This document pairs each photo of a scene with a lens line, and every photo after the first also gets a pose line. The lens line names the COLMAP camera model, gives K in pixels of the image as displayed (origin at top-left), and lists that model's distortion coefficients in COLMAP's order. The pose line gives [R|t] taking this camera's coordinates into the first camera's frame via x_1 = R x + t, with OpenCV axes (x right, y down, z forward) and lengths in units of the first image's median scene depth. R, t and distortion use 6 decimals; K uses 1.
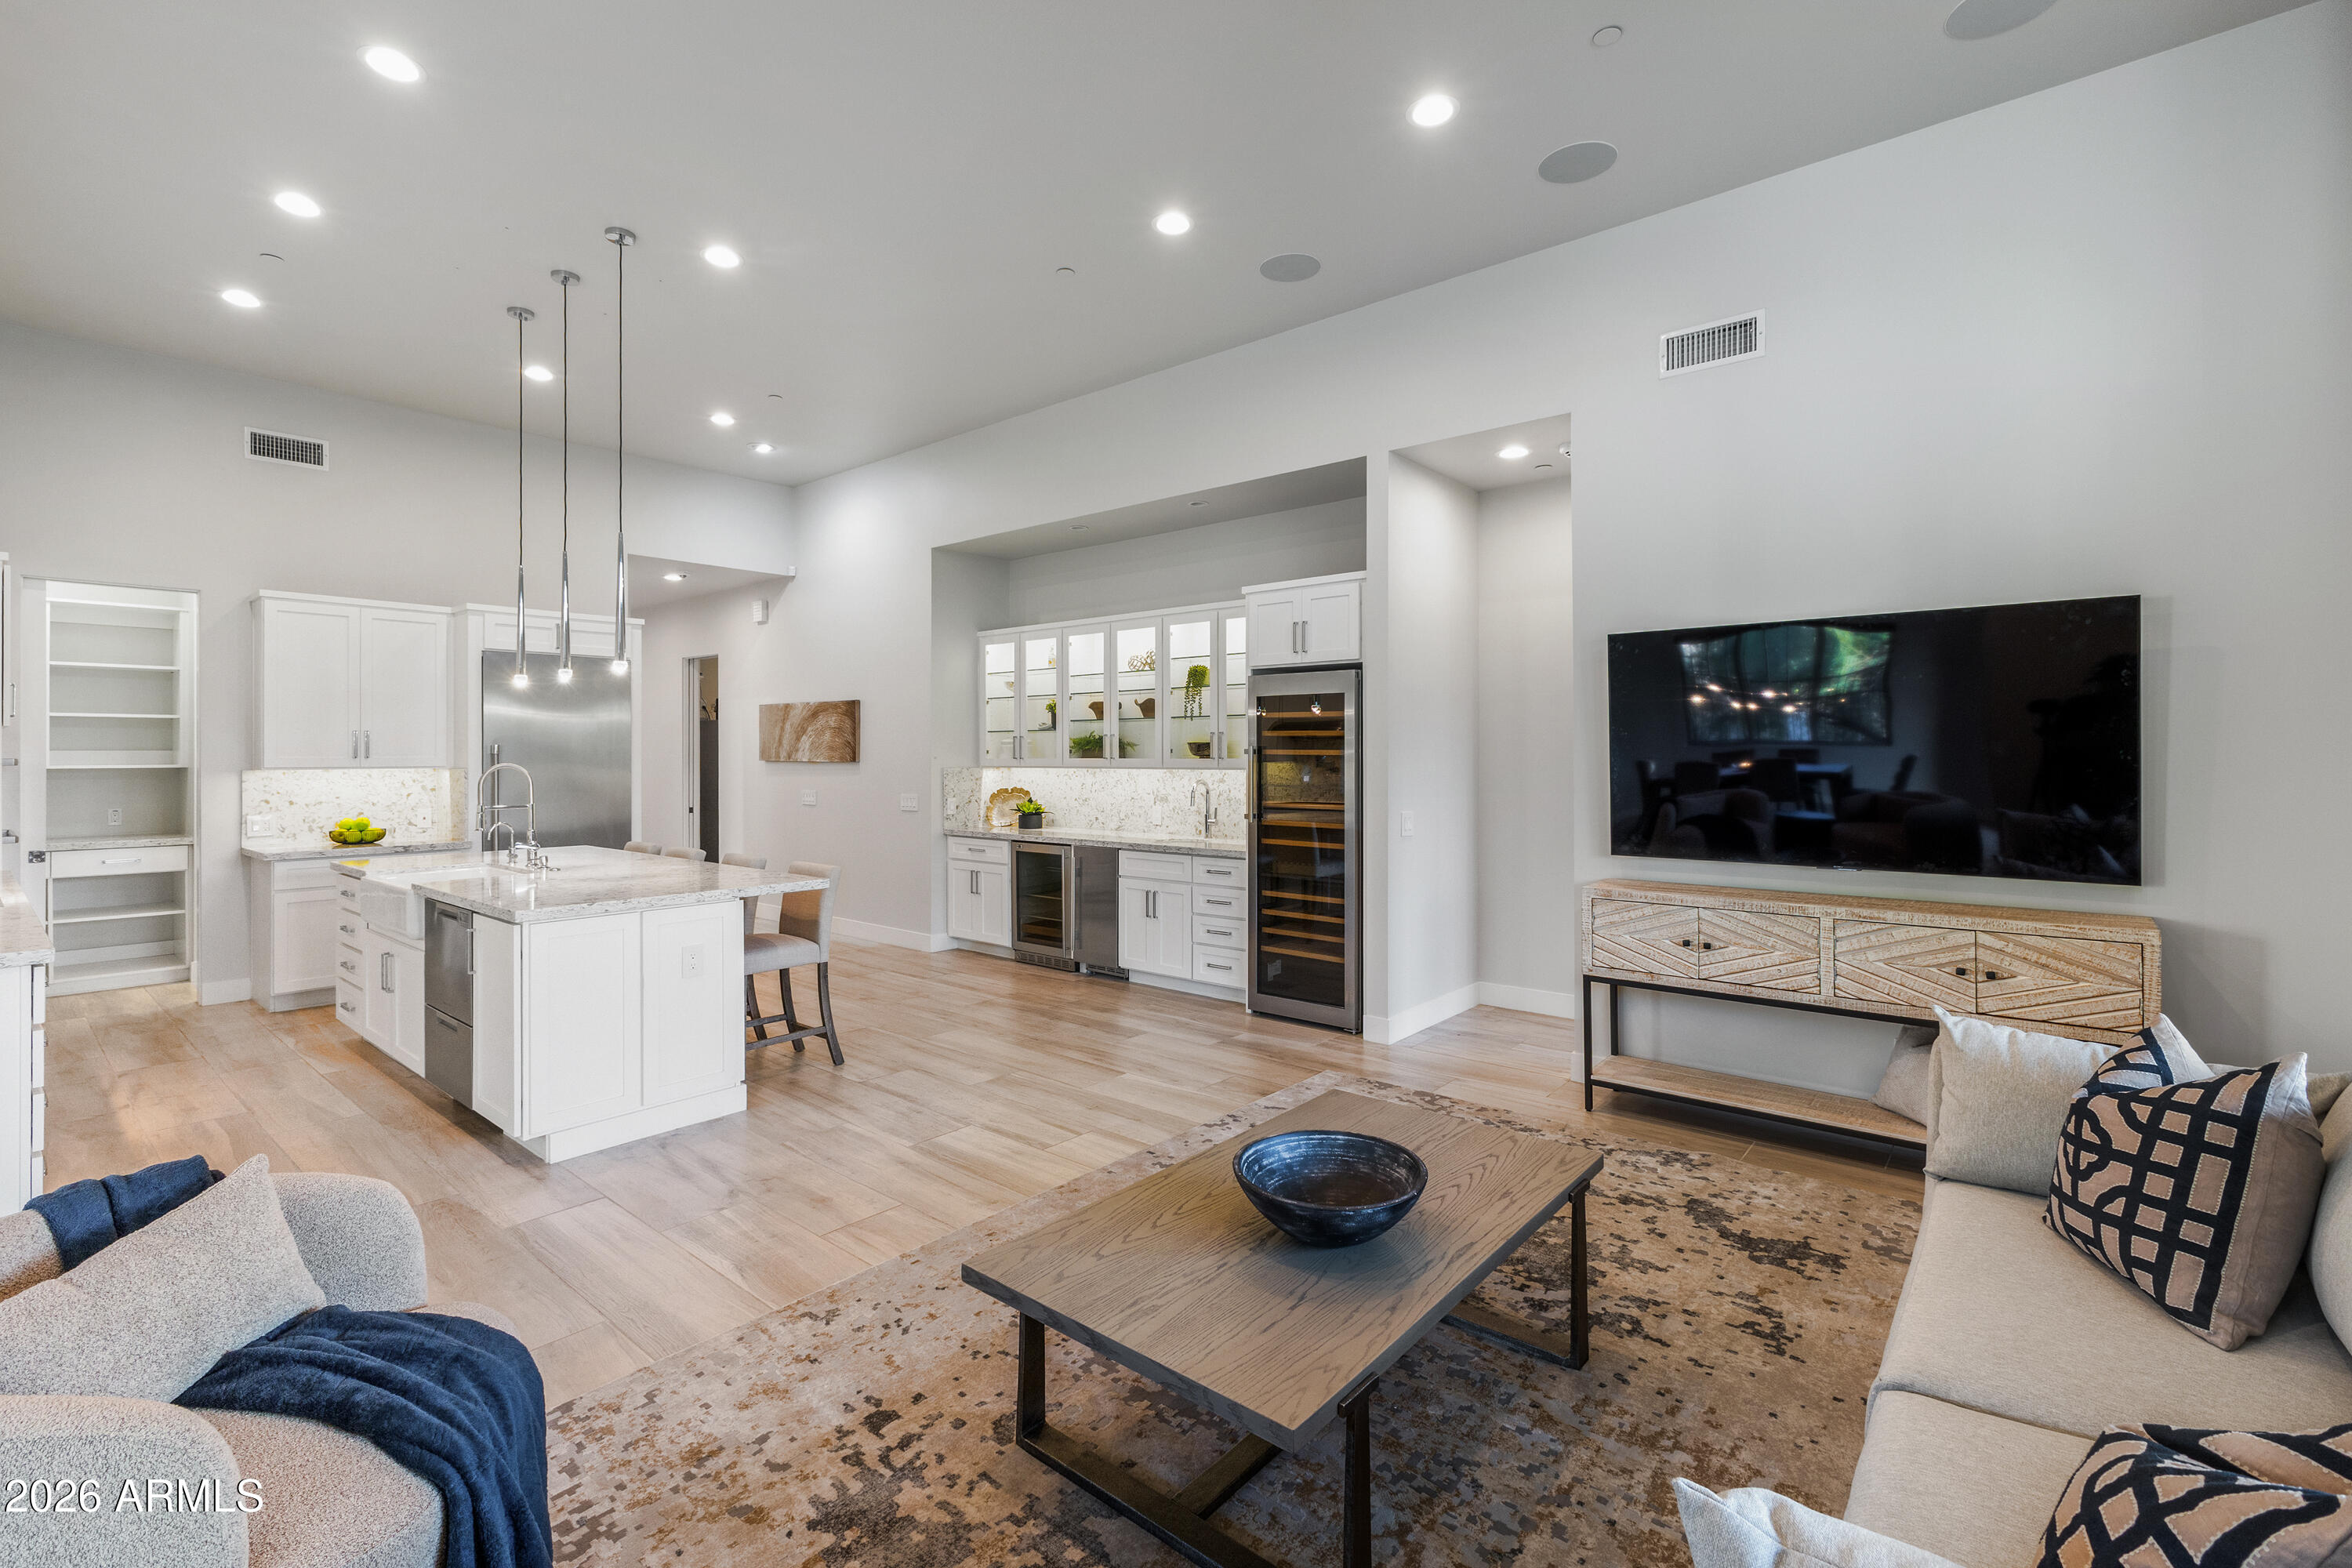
lens RADIAL K [[1029.8, 0, 1165.4], [0, 1029.8, 753.8], [0, 0, 1]] dist [-0.004636, 0.006436]
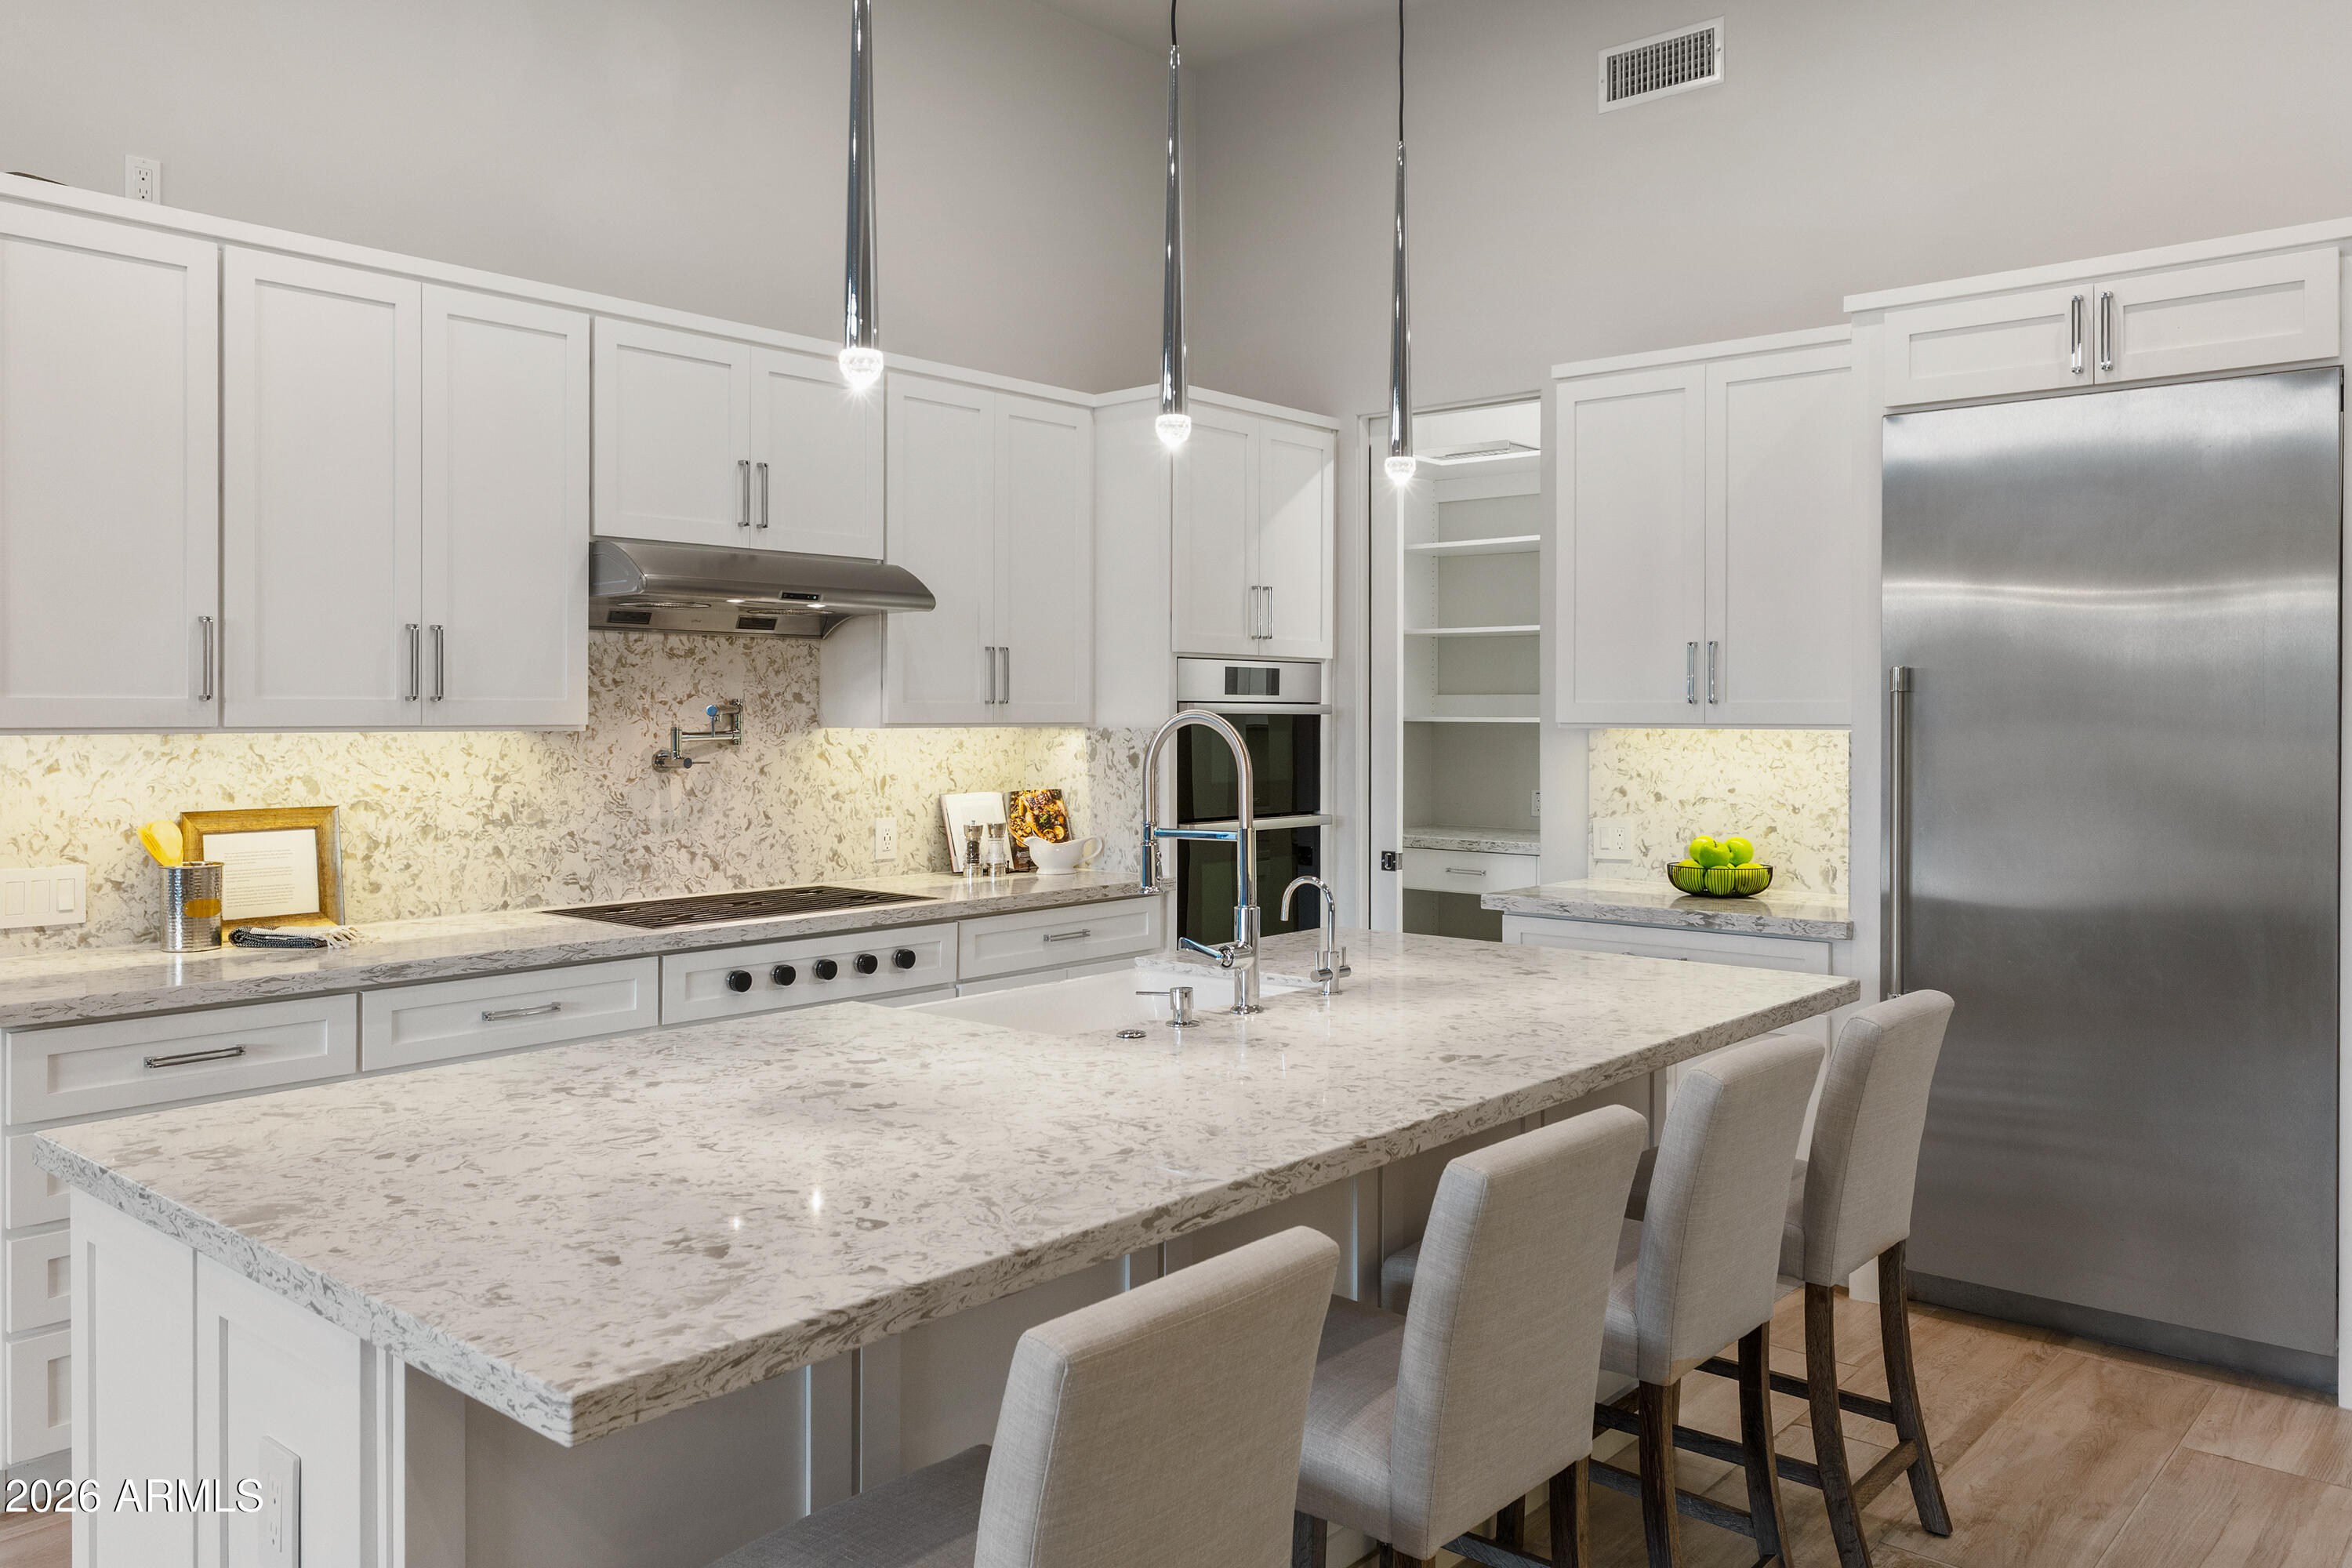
lens RADIAL K [[1737.0, 0, 1150.4], [0, 1737.0, 728.3], [0, 0, 1]] dist [0.005174, -0.004175]
pose [[-0.010817, 0.011938, -0.999870, -0.030751], [-0.000278, 0.999929, 0.011941, 0.005869], [0.999941, 0.000407, -0.010813, 0.804072]]
